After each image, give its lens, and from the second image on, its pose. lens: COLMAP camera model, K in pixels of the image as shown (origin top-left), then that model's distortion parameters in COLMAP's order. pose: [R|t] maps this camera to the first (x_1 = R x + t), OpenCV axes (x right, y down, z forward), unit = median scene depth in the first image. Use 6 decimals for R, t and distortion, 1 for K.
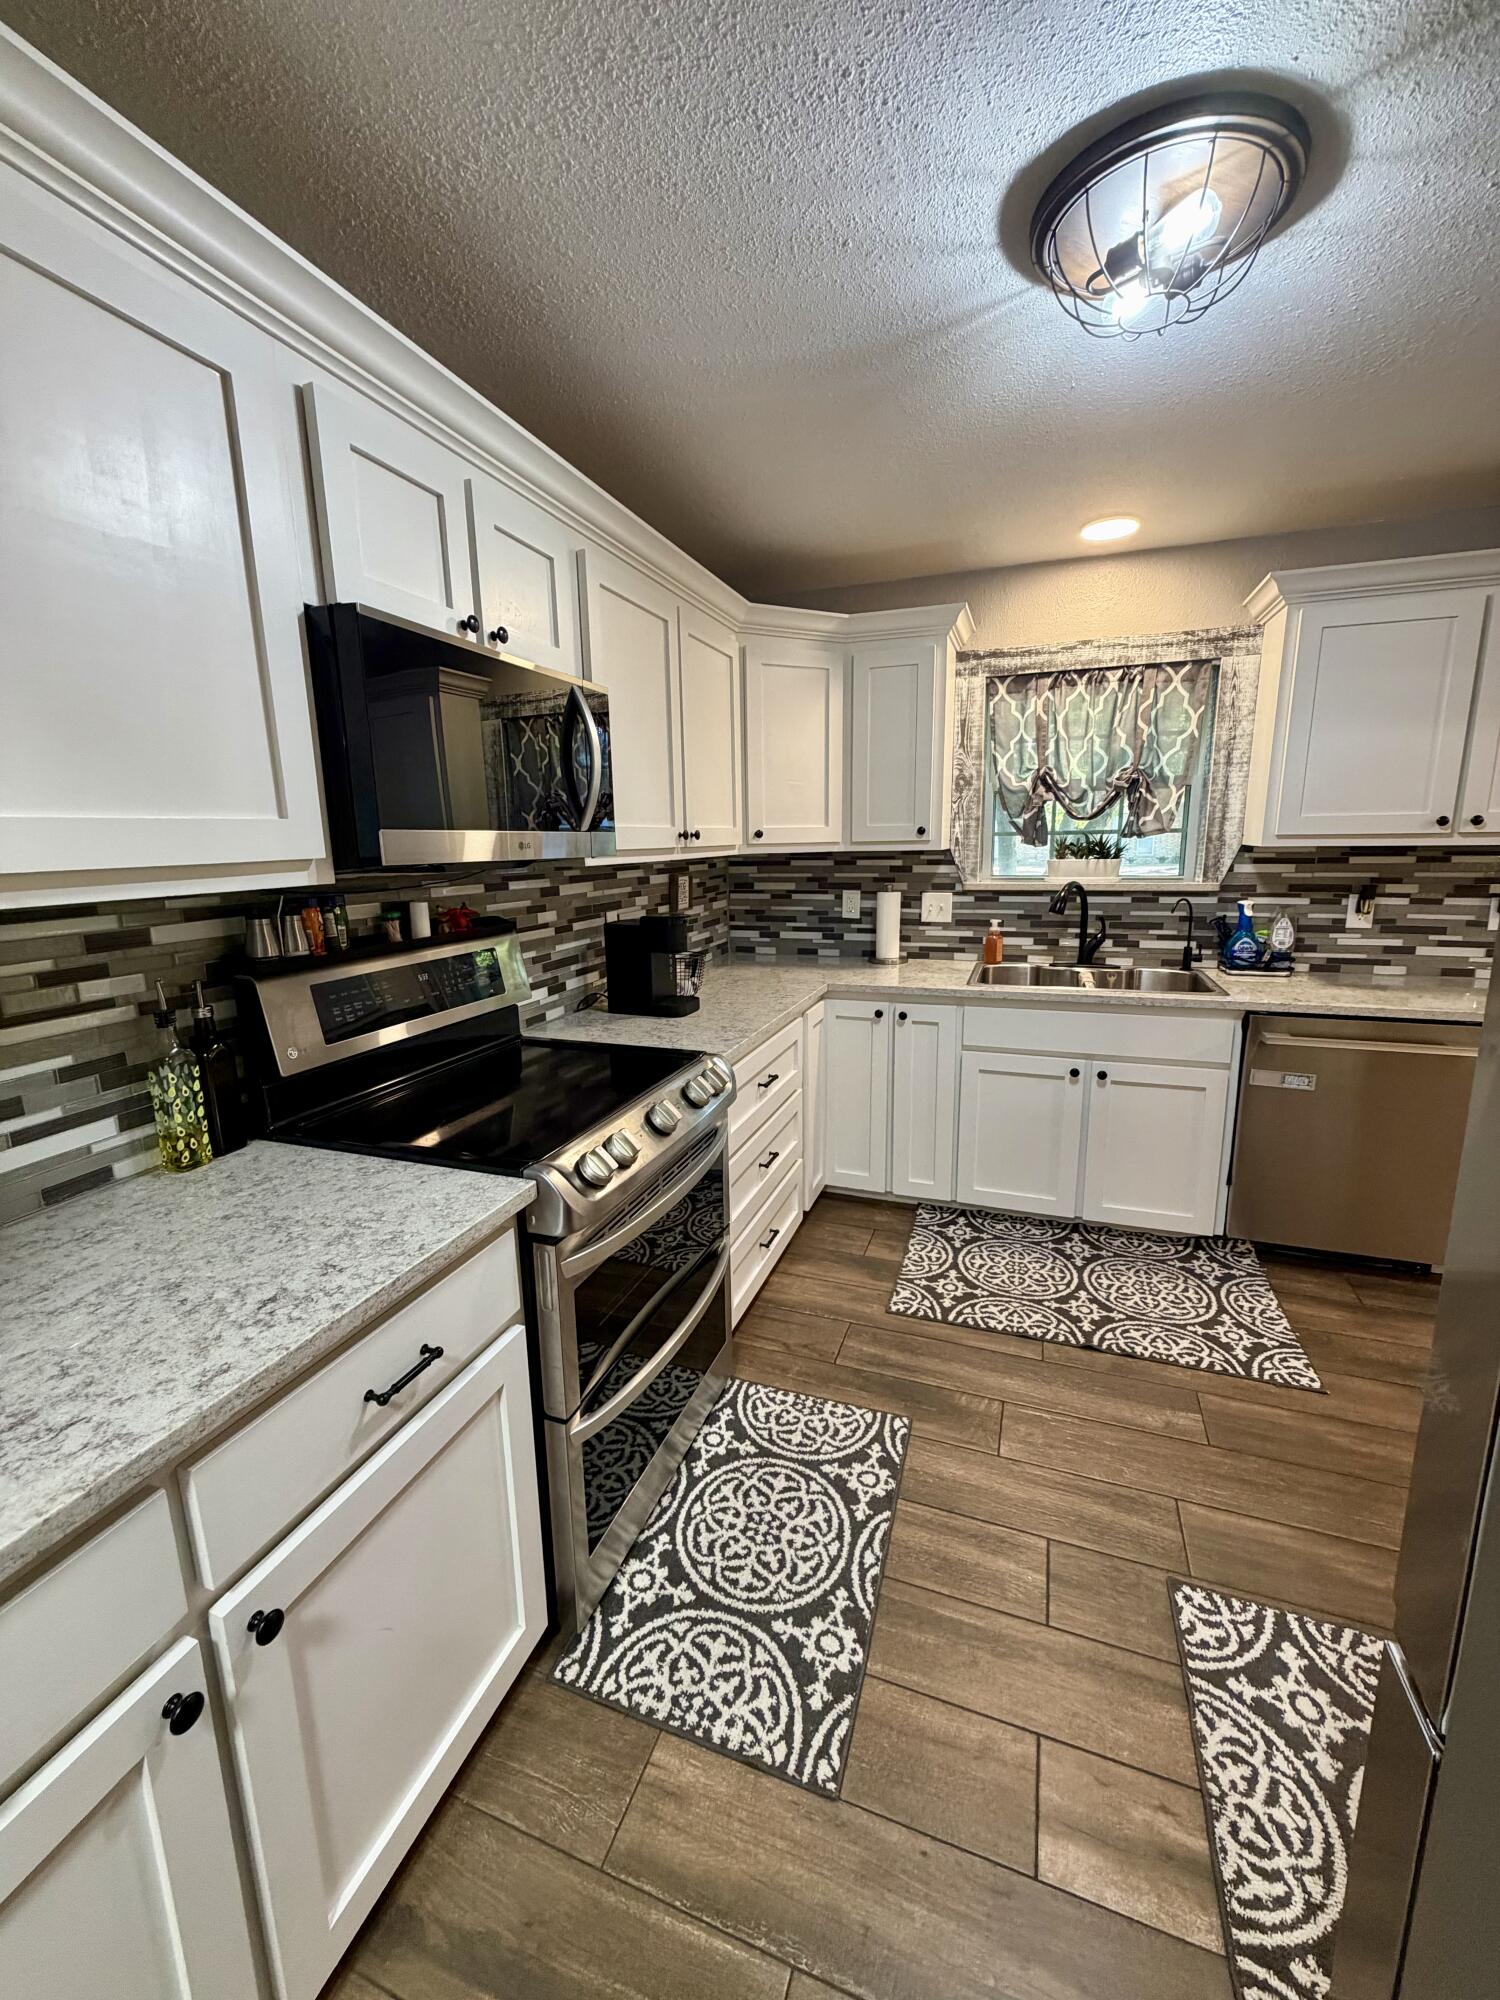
lens RADIAL K [[798.0, 0, 749.1], [0, 798.0, 990.6], [0, 0, 1]] dist [0.000026, -0.000110]
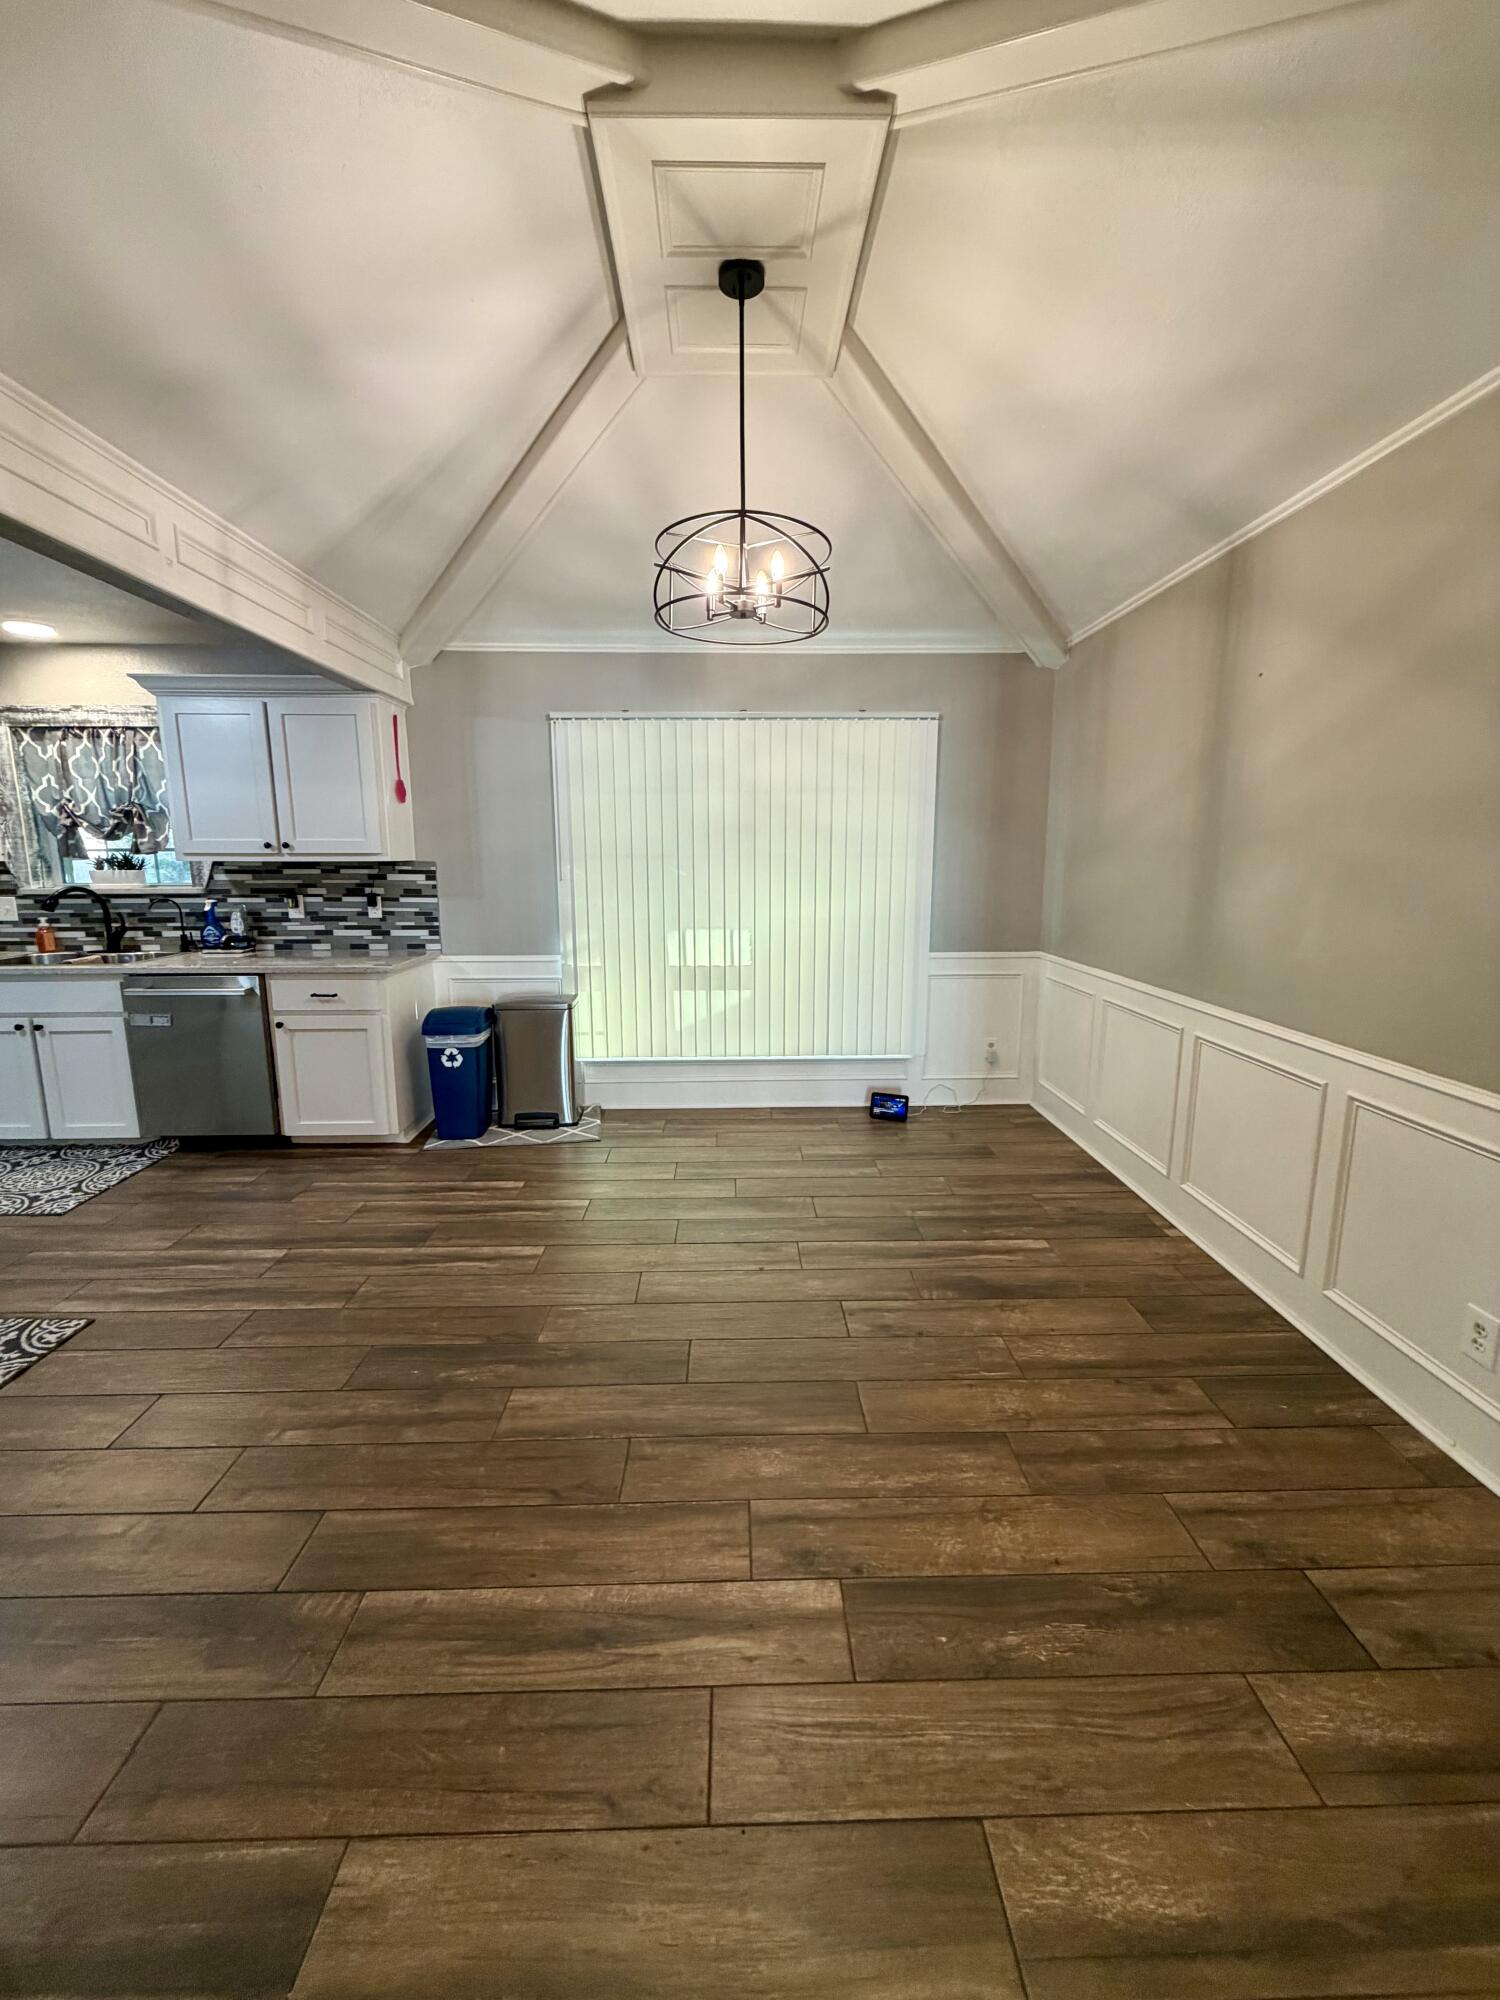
lens RADIAL K [[798.0, 0, 749.1], [0, 798.0, 990.6], [0, 0, 1]] dist [0.000026, -0.000110]
pose [[0.931464, -0.045811, 0.360938, 1.007828], [0.054819, 0.998387, -0.014753, 0.120597], [-0.359680, 0.033528, 0.932473, -0.651499]]
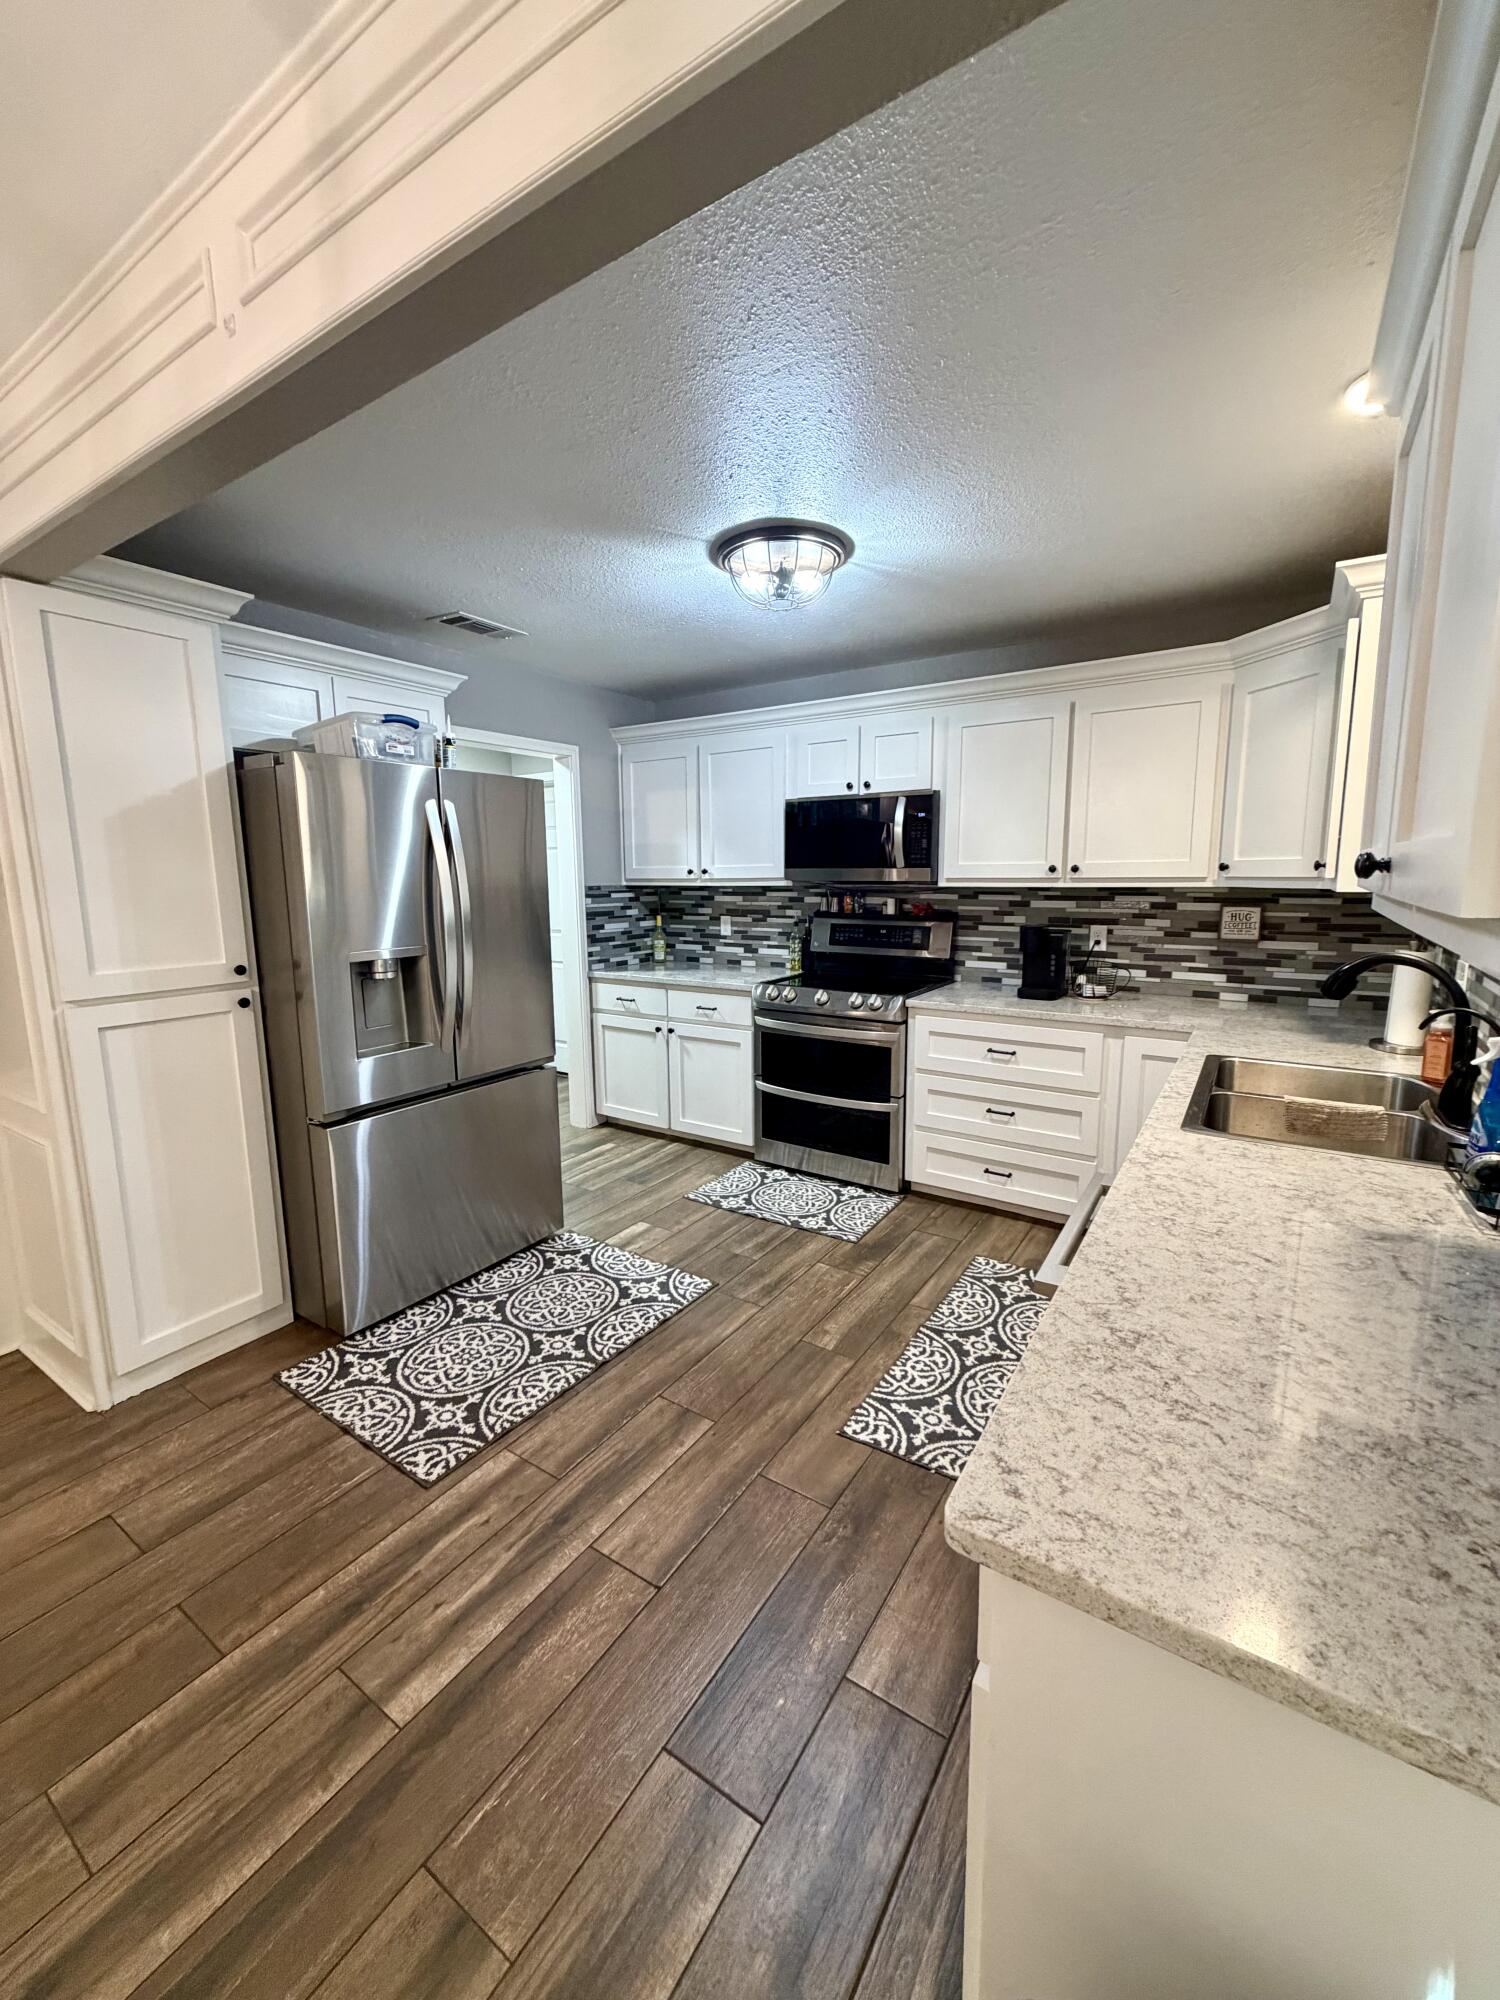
lens RADIAL K [[798.0, 0, 749.1], [0, 798.0, 990.6], [0, 0, 1]] dist [0.000026, -0.000110]
pose [[-0.234289, 0.161869, -0.958596, 1.152076], [-0.170267, 0.963968, 0.204391, -0.156013], [0.957140, 0.211104, -0.198286, 0.691065]]
